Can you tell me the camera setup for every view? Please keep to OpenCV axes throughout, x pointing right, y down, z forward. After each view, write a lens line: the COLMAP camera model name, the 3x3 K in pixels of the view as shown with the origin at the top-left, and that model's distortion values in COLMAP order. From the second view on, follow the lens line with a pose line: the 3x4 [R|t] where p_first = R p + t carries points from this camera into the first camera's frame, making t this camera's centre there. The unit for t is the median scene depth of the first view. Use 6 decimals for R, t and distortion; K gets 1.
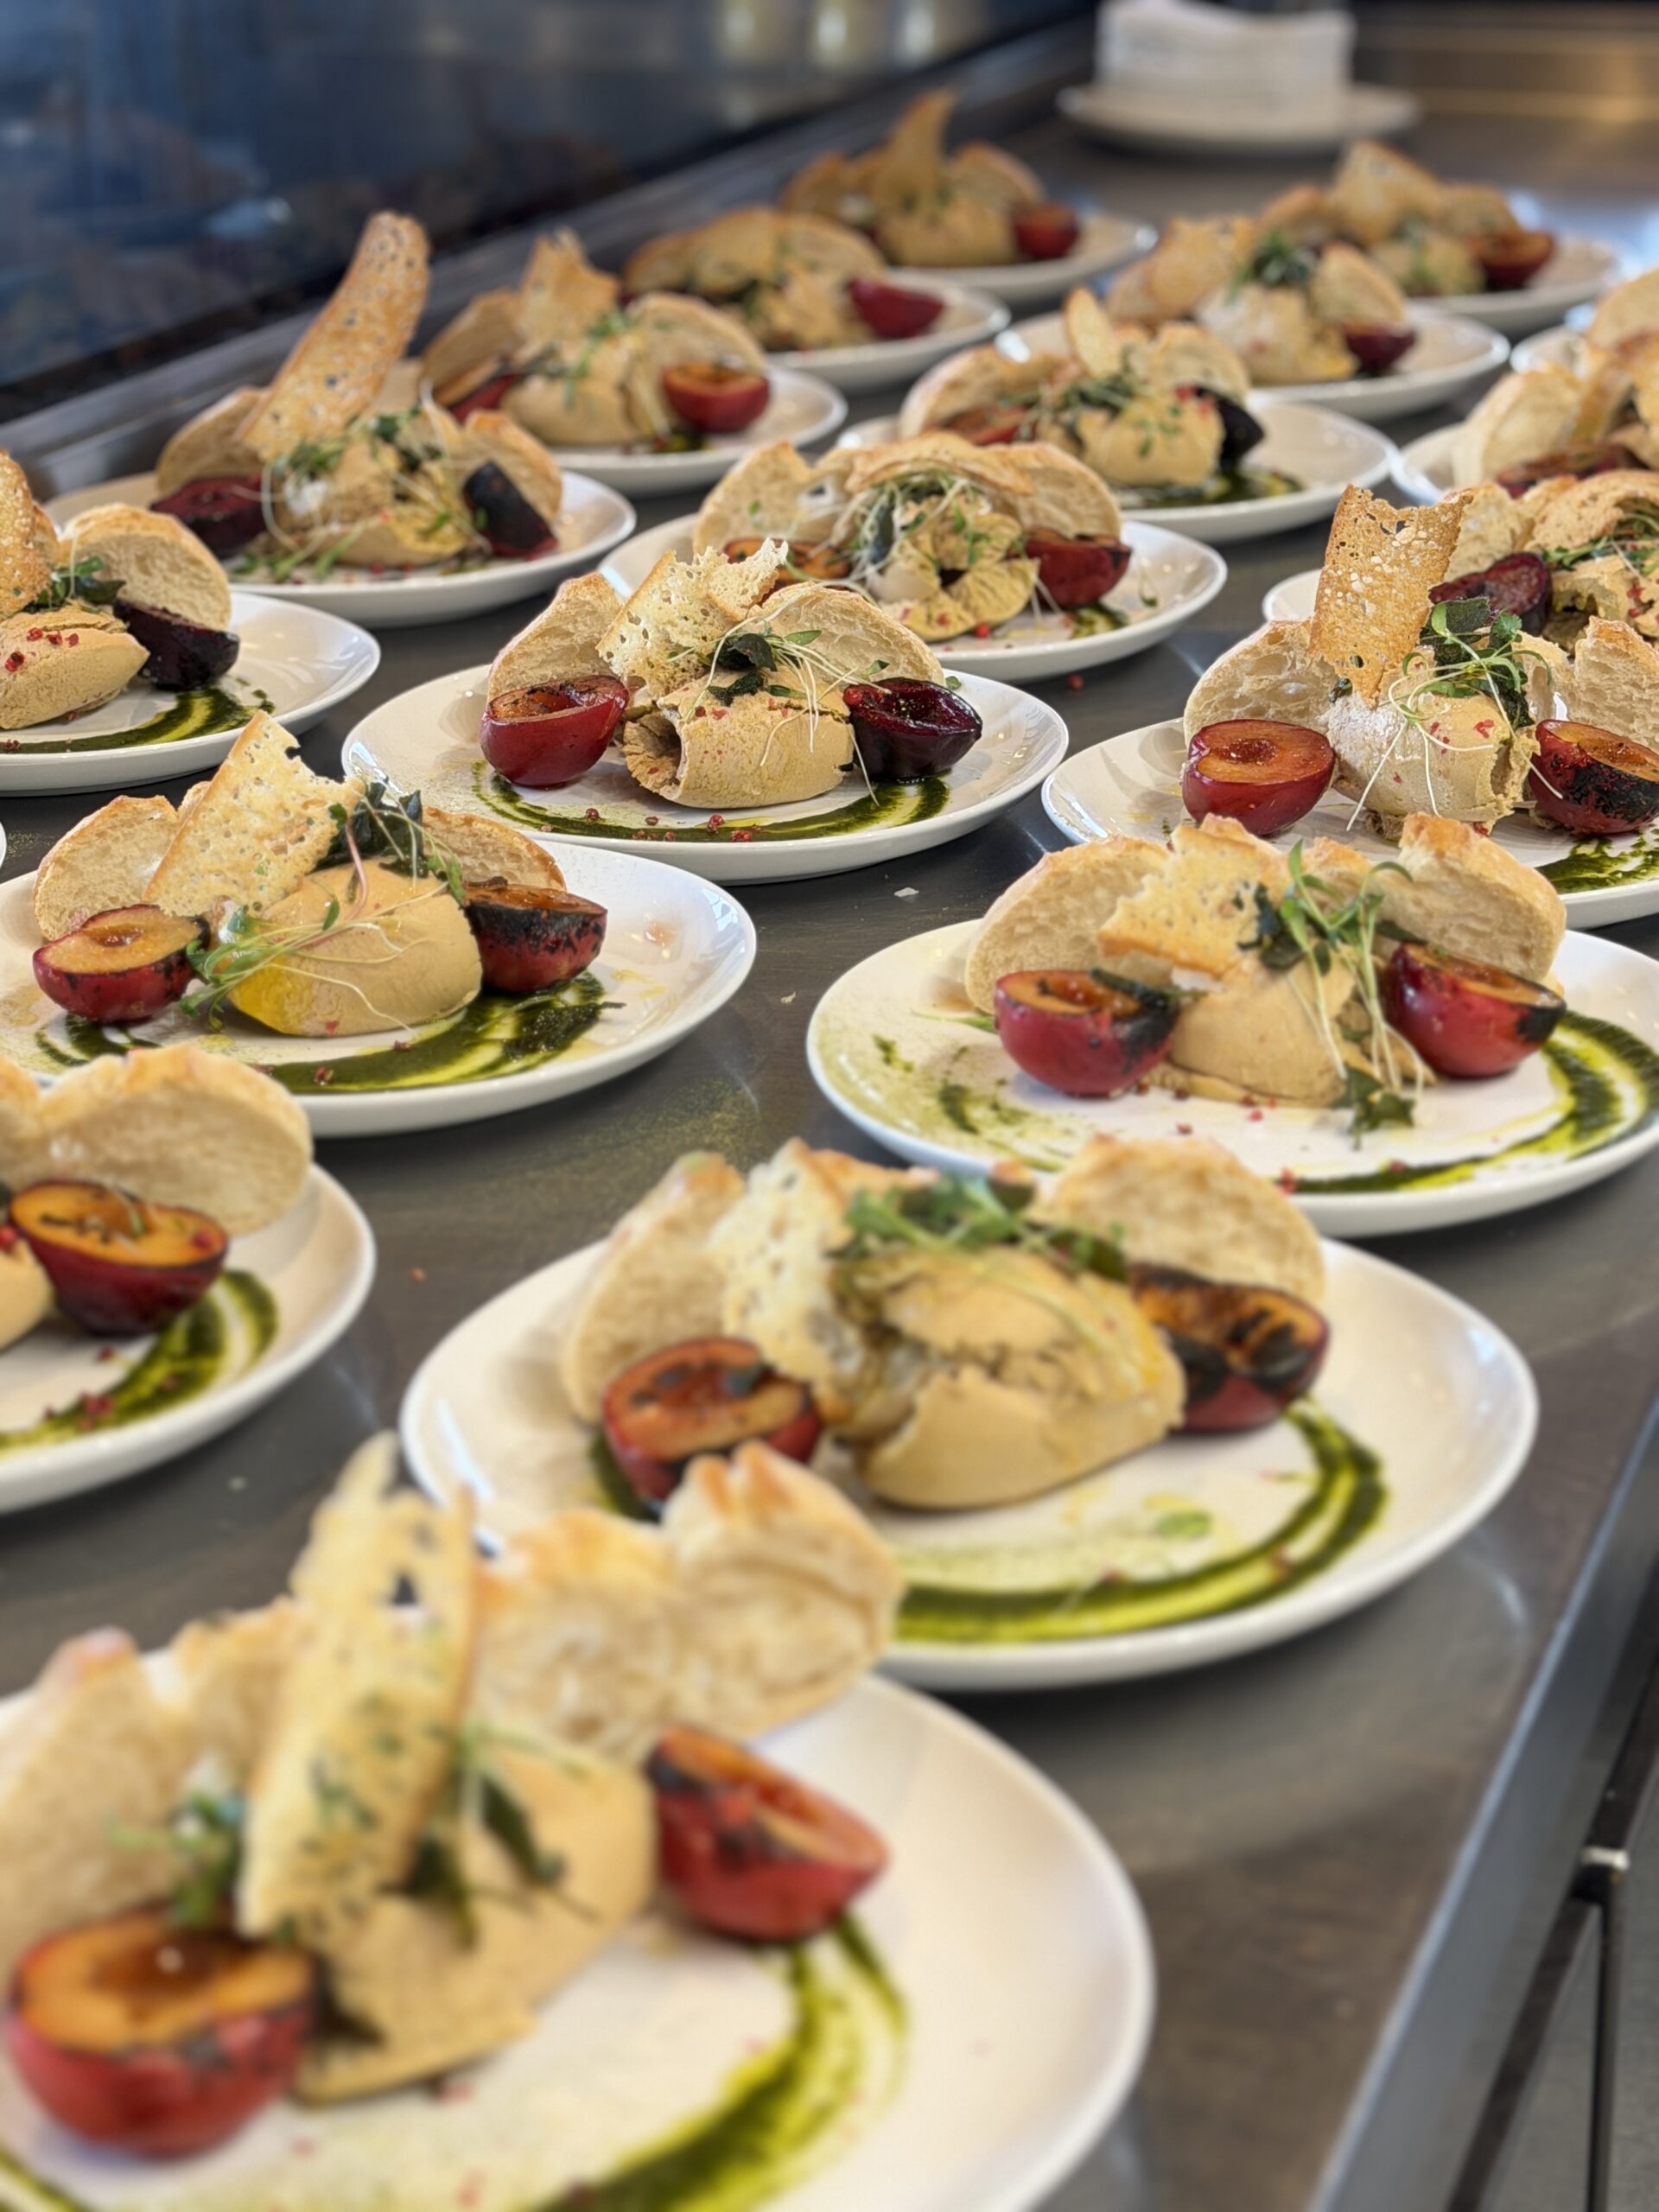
lens RADIAL K [[4093.0, 0, 829.5], [0, 4093.0, 1106.0], [0, 0, 1]] dist [0.130667, 0.031760]
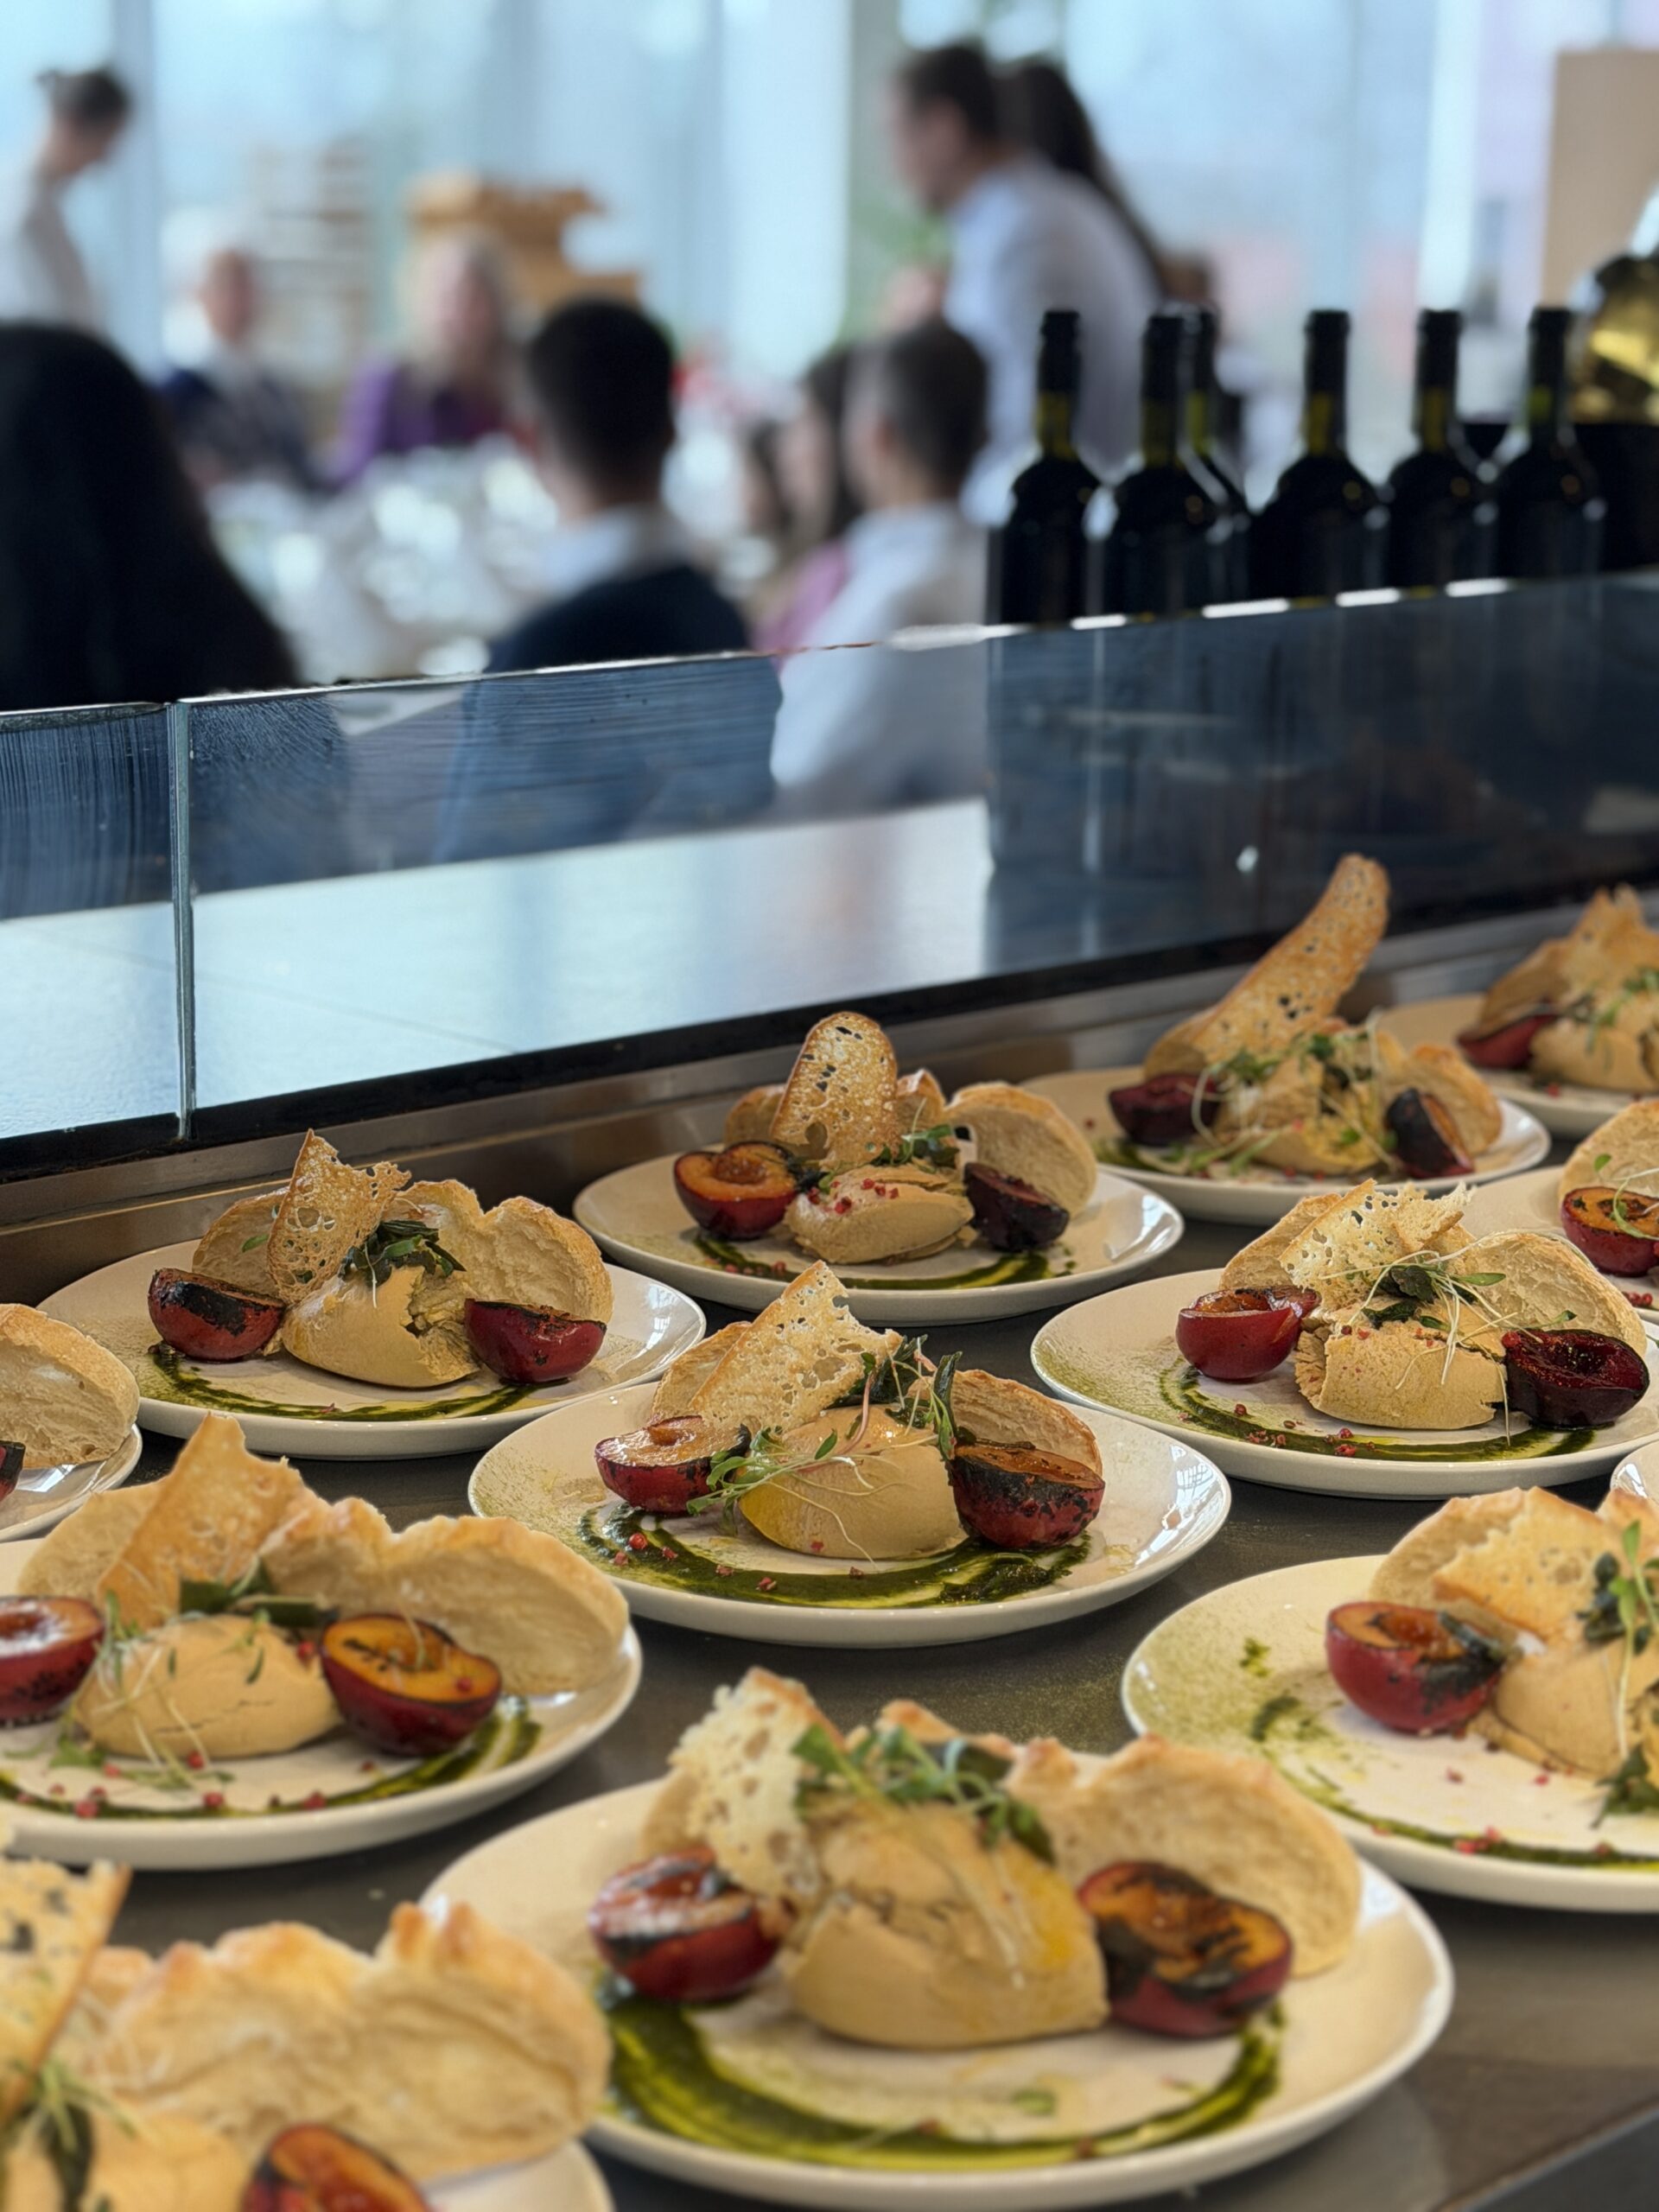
lens RADIAL K [[4083.4, 0, 829.5], [0, 4083.4, 1106.0], [0, 0, 1]] dist [0.028252, 0.294527]
pose [[0.891581, 0.121684, -0.436207, 0.300557], [-0.183360, 0.977737, -0.102027, -0.020295], [0.414081, 0.170948, 0.894044, -0.010529]]
